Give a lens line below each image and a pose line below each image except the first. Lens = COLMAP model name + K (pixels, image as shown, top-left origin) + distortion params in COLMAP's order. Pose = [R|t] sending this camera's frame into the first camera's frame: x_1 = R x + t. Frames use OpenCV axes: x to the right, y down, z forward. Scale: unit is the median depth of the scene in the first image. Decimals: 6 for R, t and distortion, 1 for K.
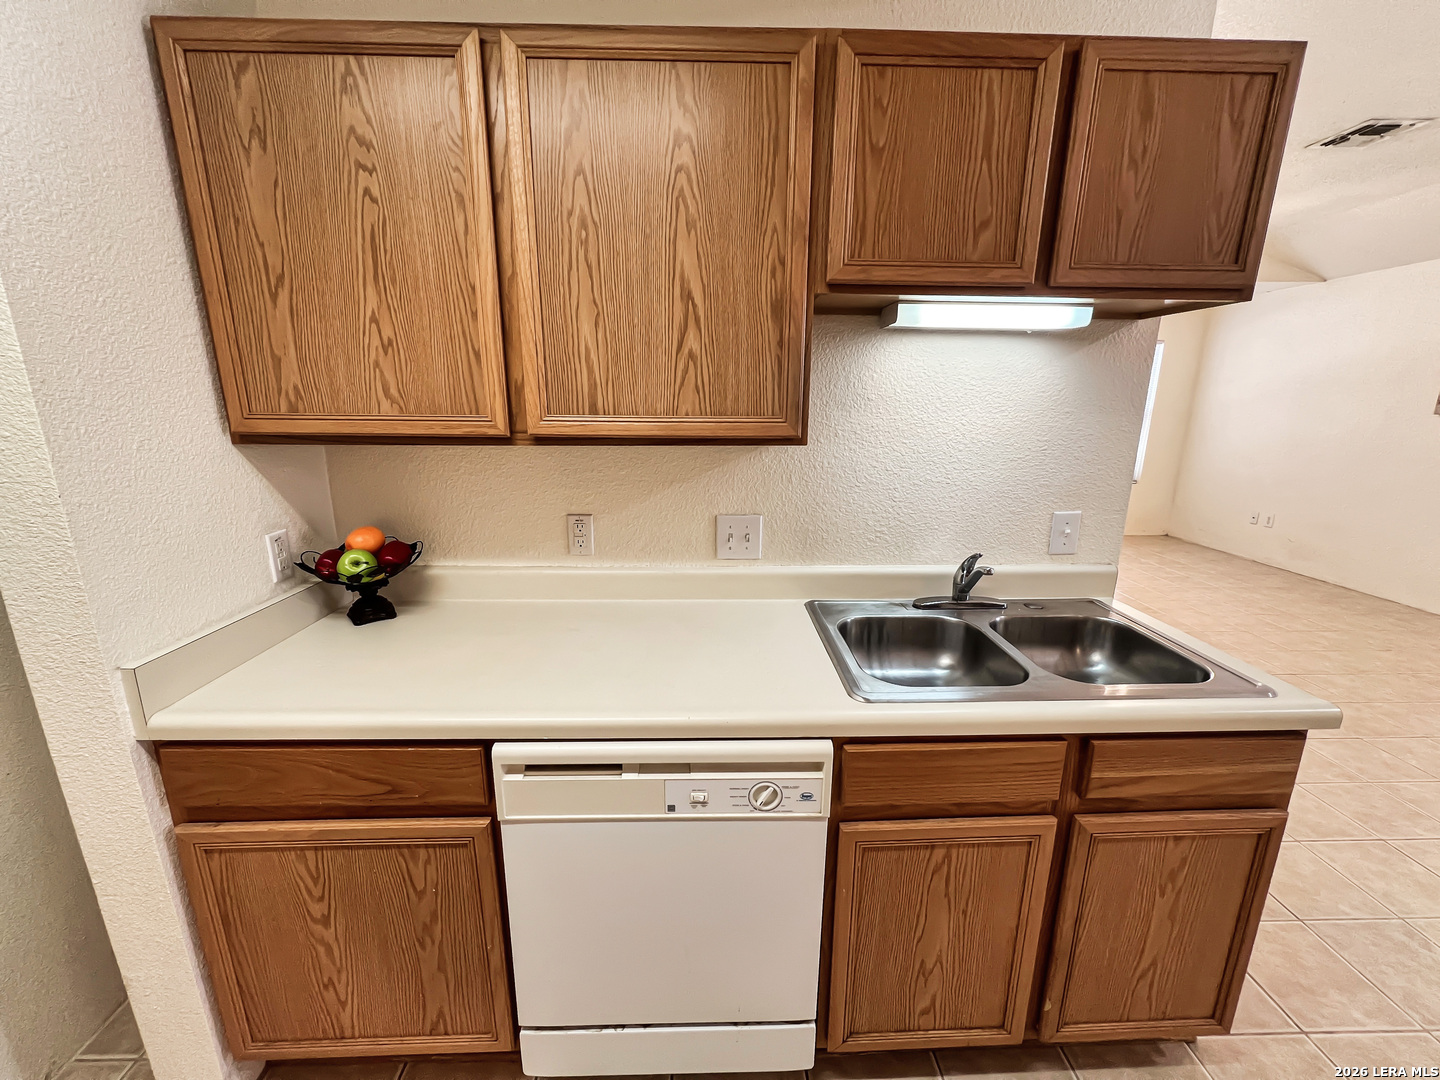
lens RADIAL K [[573.7, 0, 723.6], [0, 573.7, 540.4], [0, 0, 1]] dist [-0.003048, 0.000692]
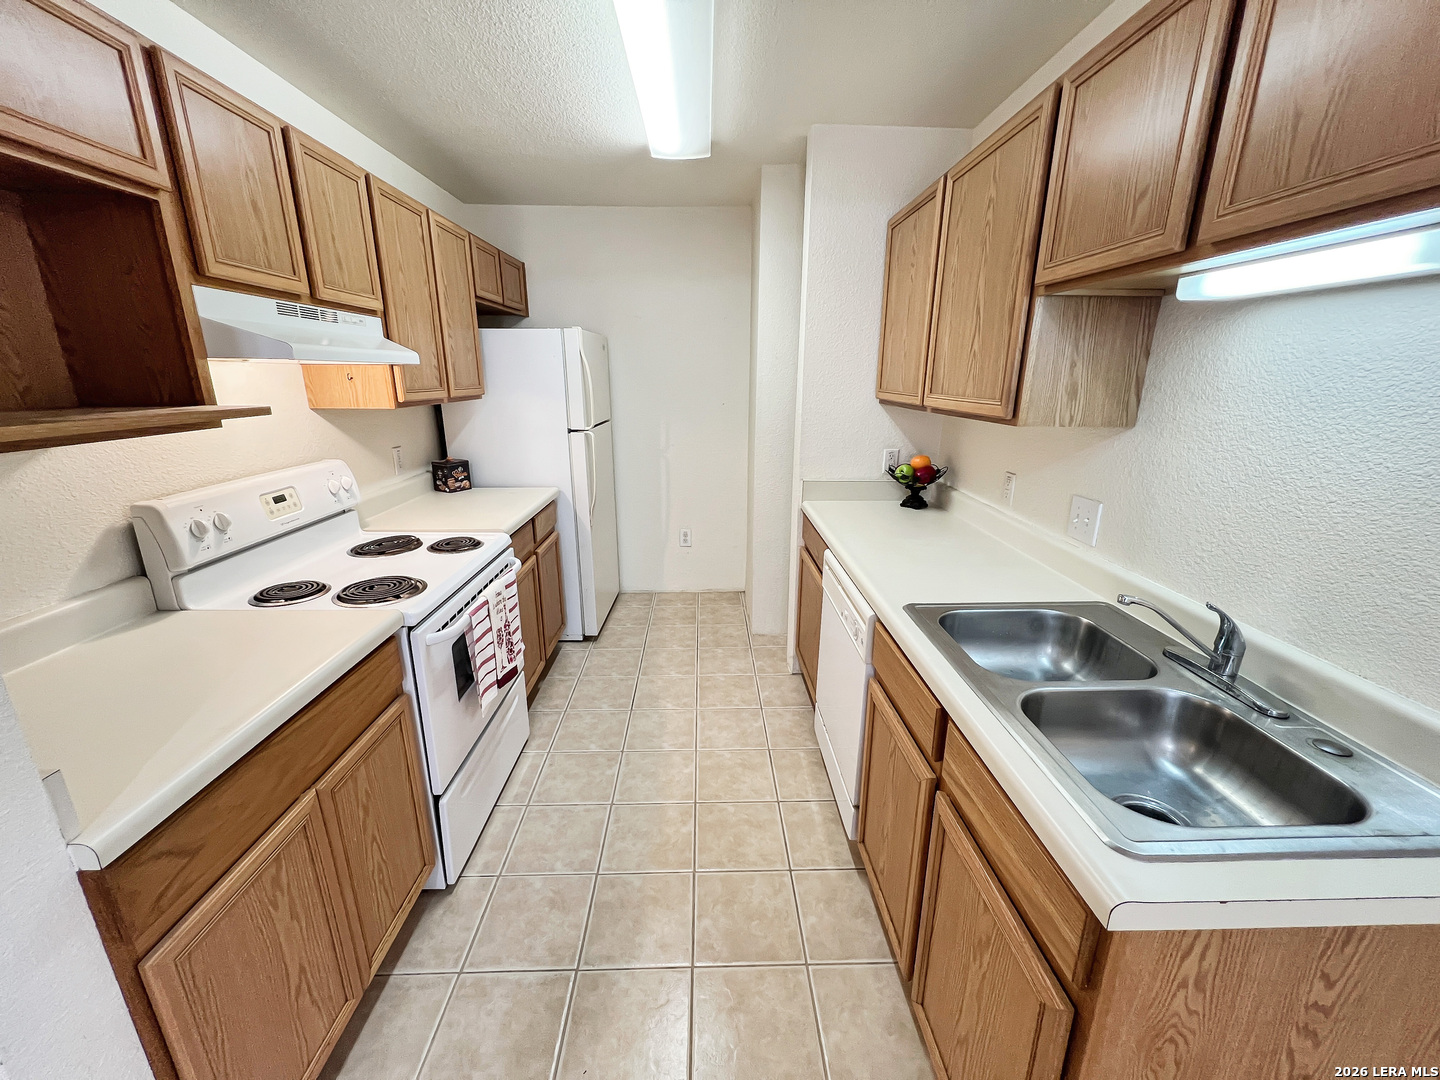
lens RADIAL K [[573.7, 0, 716.7], [0, 573.7, 540.8], [0, 0, 1]] dist [-0.003048, 0.000692]
pose [[-0.003705, 0.274373, -0.961616, 1.053488], [-0.237115, 0.933957, 0.267395, -0.091874], [0.971475, 0.229004, 0.061598, 0.304286]]
